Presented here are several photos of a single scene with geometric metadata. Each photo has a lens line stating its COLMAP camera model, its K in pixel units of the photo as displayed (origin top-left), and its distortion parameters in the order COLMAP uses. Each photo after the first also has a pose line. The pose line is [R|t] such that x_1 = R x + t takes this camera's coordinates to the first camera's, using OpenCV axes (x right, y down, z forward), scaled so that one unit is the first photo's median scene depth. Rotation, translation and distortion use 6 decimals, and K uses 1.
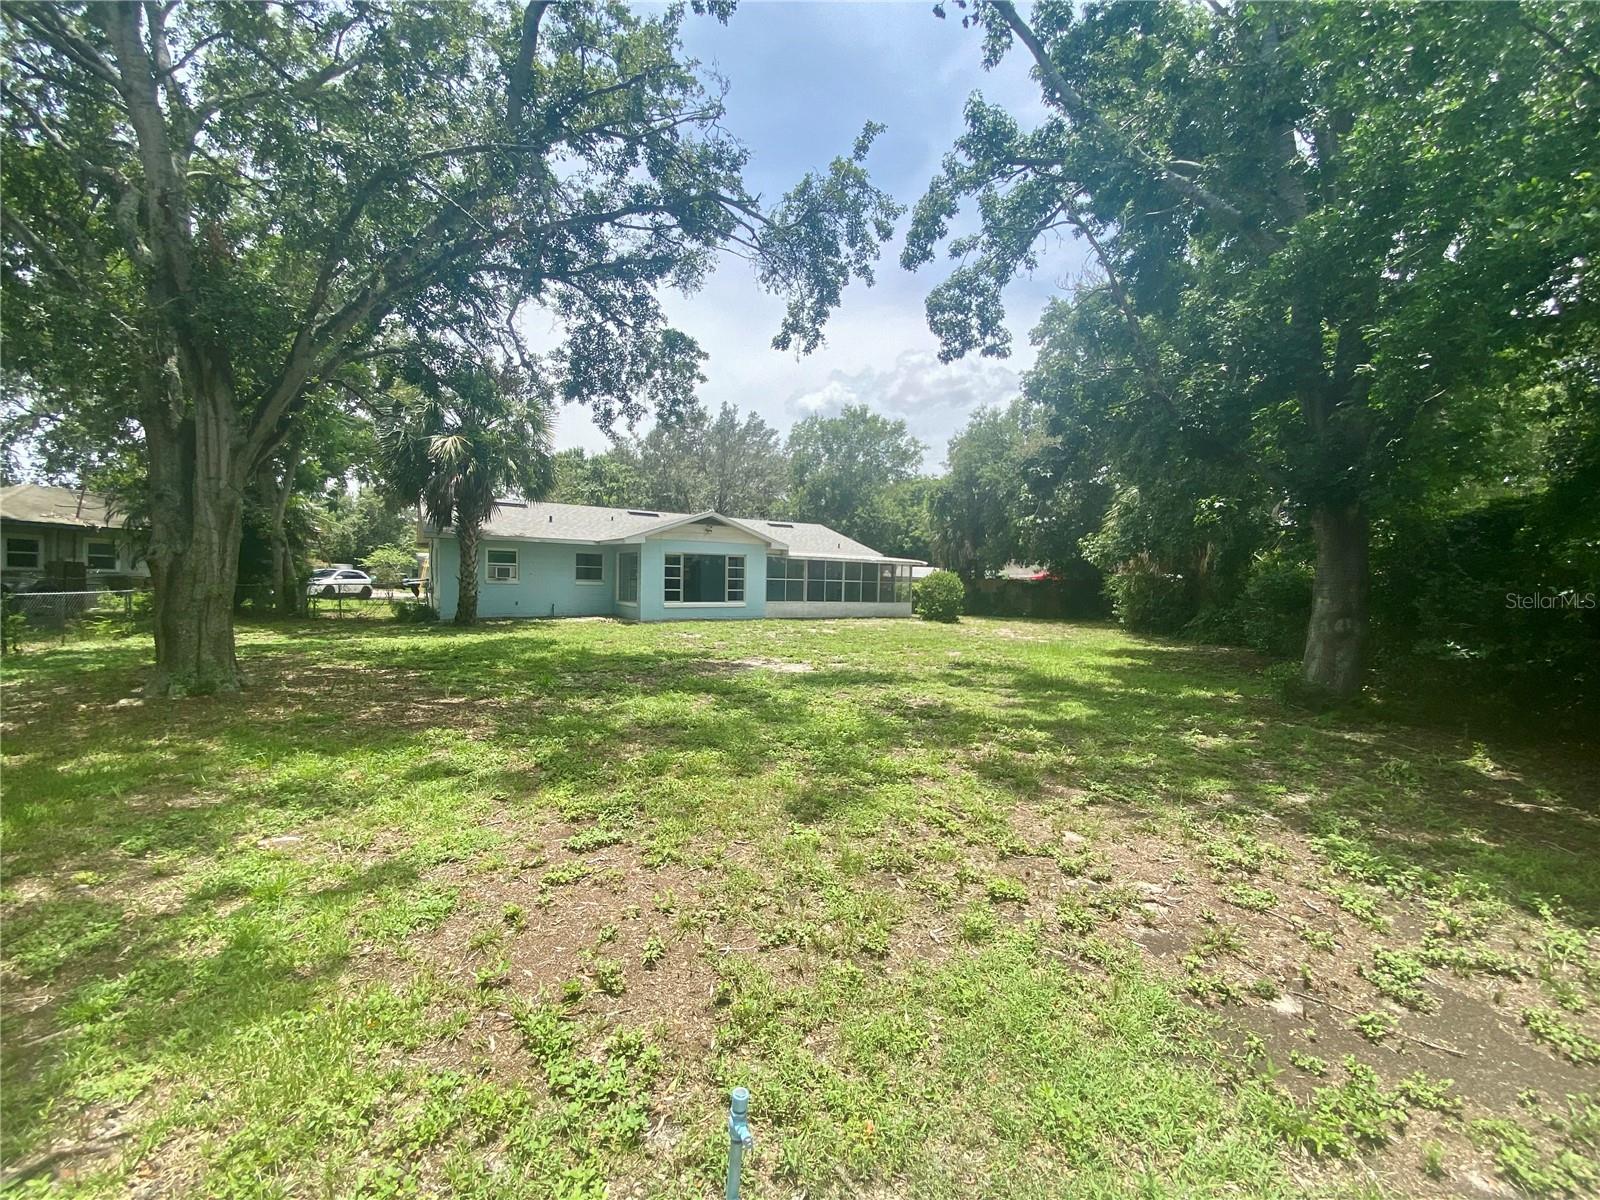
lens RADIAL K [[636.7, 0, 803.2], [0, 636.7, 608.8], [0, 0, 1]] dist [-0.027356, -0.000124]
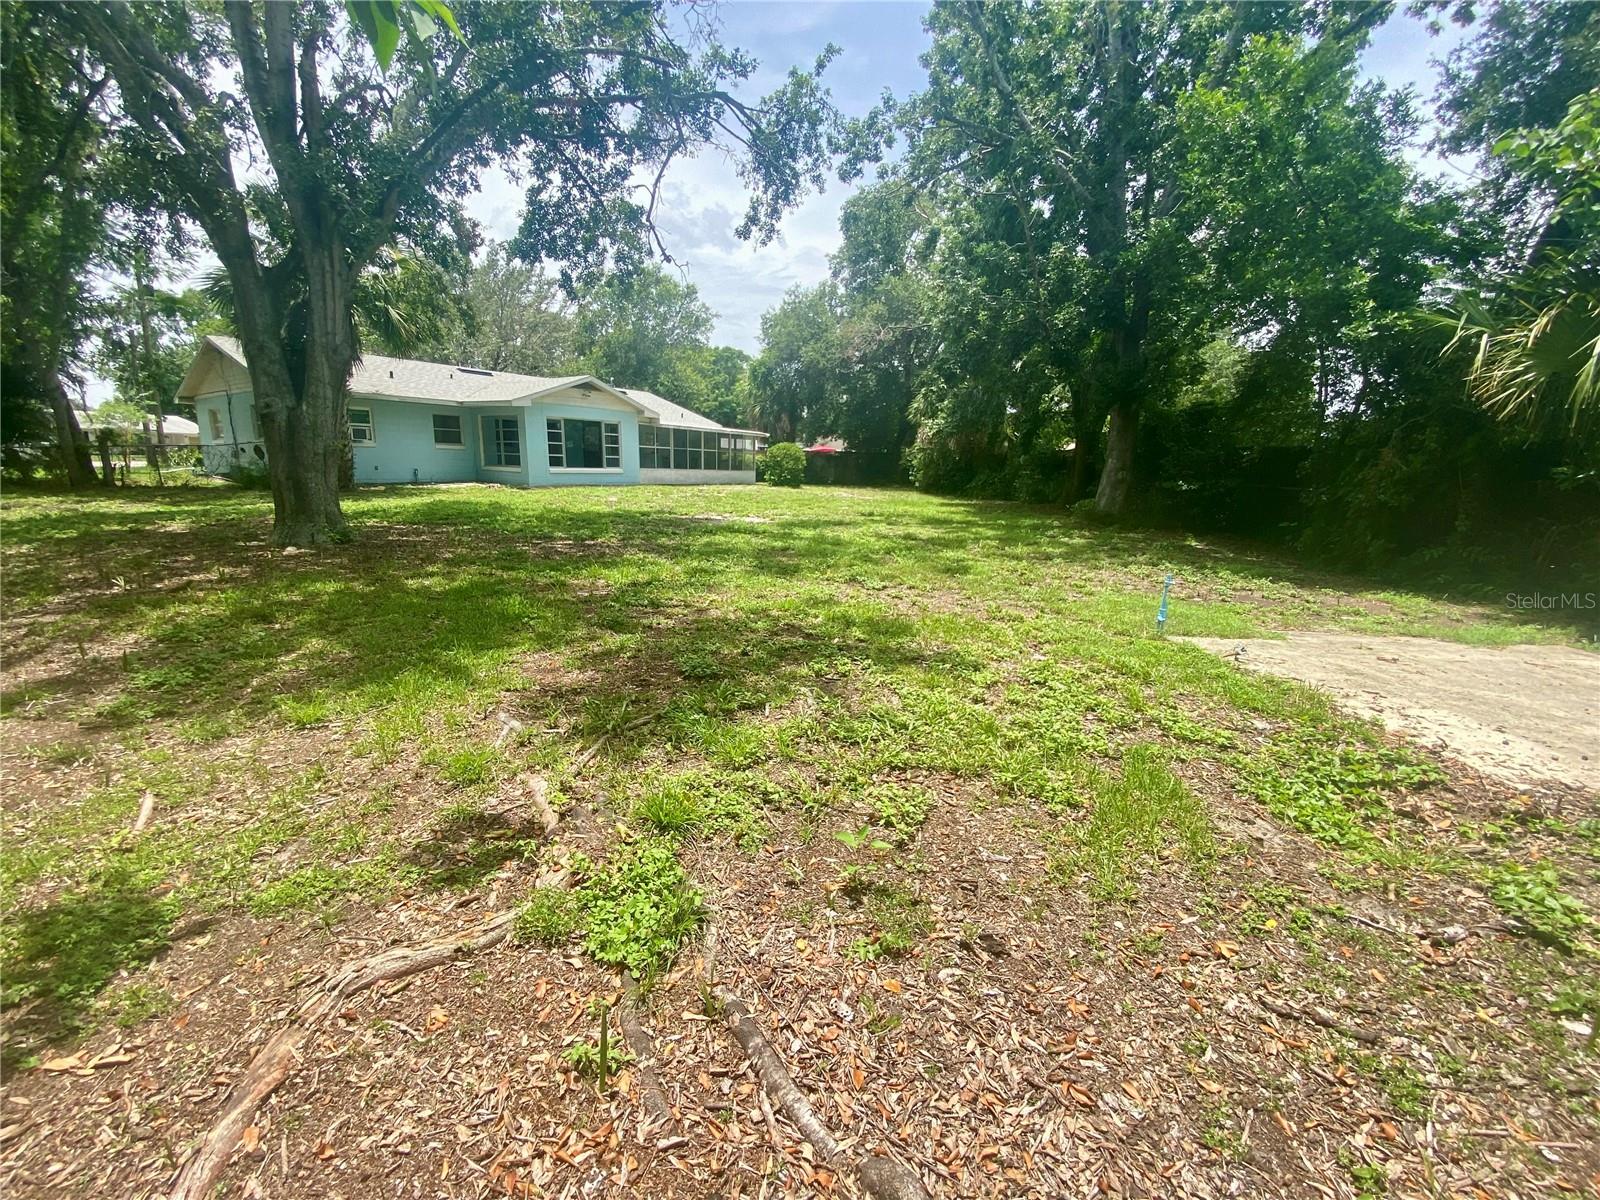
lens RADIAL K [[655.9, 0, 796.1], [0, 655.9, 603.4], [0, 0, 1]] dist [0.000940, -0.011393]
pose [[0.931645, -0.068990, 0.356760, -0.239165], [0.005331, 0.984300, 0.176423, 0.020507], [-0.363330, -0.162462, 0.917386, -0.139677]]
